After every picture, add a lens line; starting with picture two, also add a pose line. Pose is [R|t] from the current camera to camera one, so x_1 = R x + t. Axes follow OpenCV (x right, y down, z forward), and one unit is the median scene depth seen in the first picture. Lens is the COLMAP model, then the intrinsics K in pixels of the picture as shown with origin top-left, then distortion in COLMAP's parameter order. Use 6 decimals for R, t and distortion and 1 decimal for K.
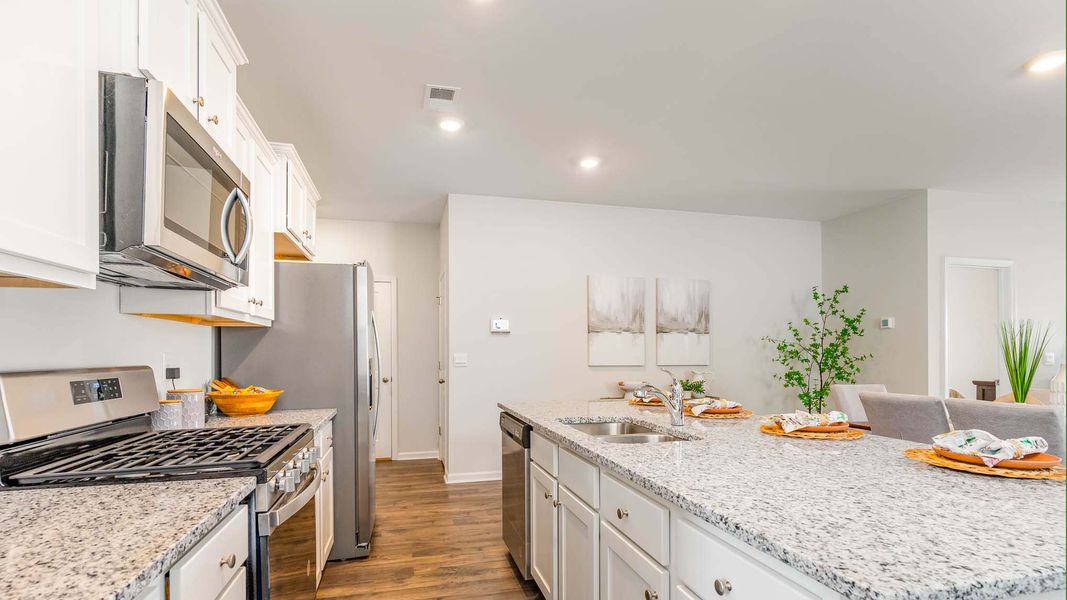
lens RADIAL K [[511.0, 0, 531.4], [0, 511.0, 354.2], [0, 0, 1]] dist [0.002674, -0.000125]
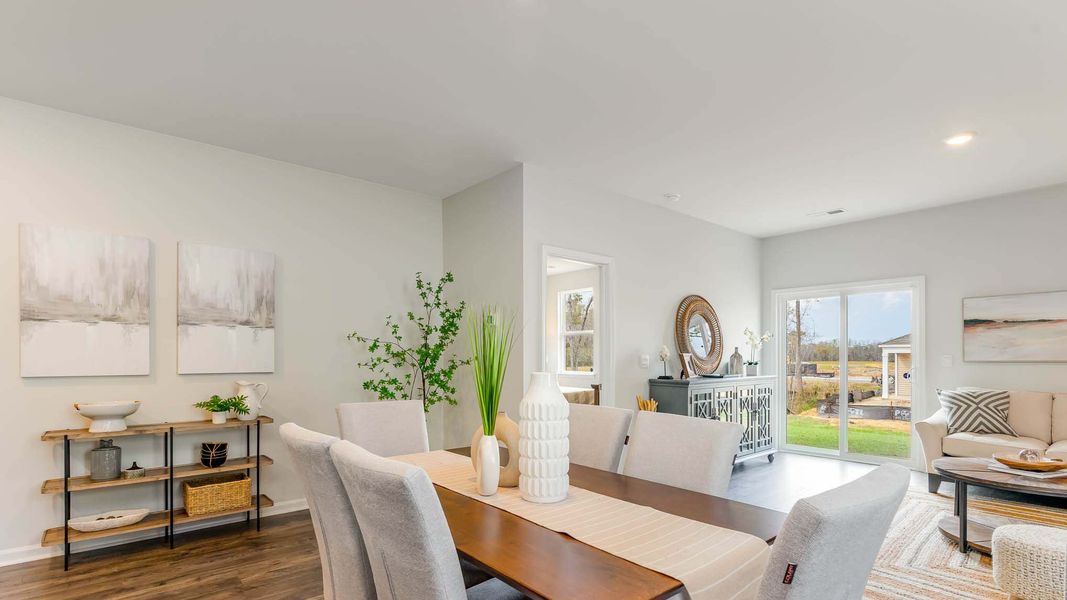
lens RADIAL K [[511.0, 0, 531.4], [0, 511.0, 354.2], [0, 0, 1]] dist [0.002674, -0.000125]
pose [[0.899912, 0.001101, 0.436070, 0.369368], [-0.003148, 0.999987, 0.003972, -0.007583], [-0.436060, -0.004947, 0.899904, 0.202352]]
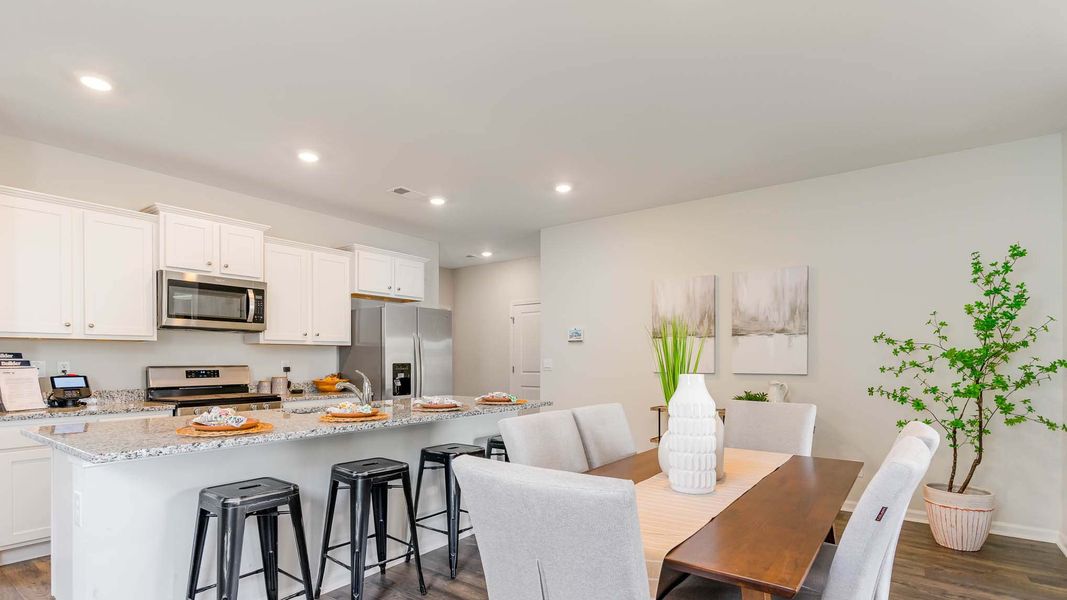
lens RADIAL K [[511.0, 0, 531.4], [0, 511.0, 354.2], [0, 0, 1]] dist [0.002674, -0.000125]
pose [[0.621921, -0.009165, -0.783027, 0.717446], [0.001728, 0.999945, -0.010331, -0.002003], [0.783078, 0.005071, 0.621902, 0.185475]]
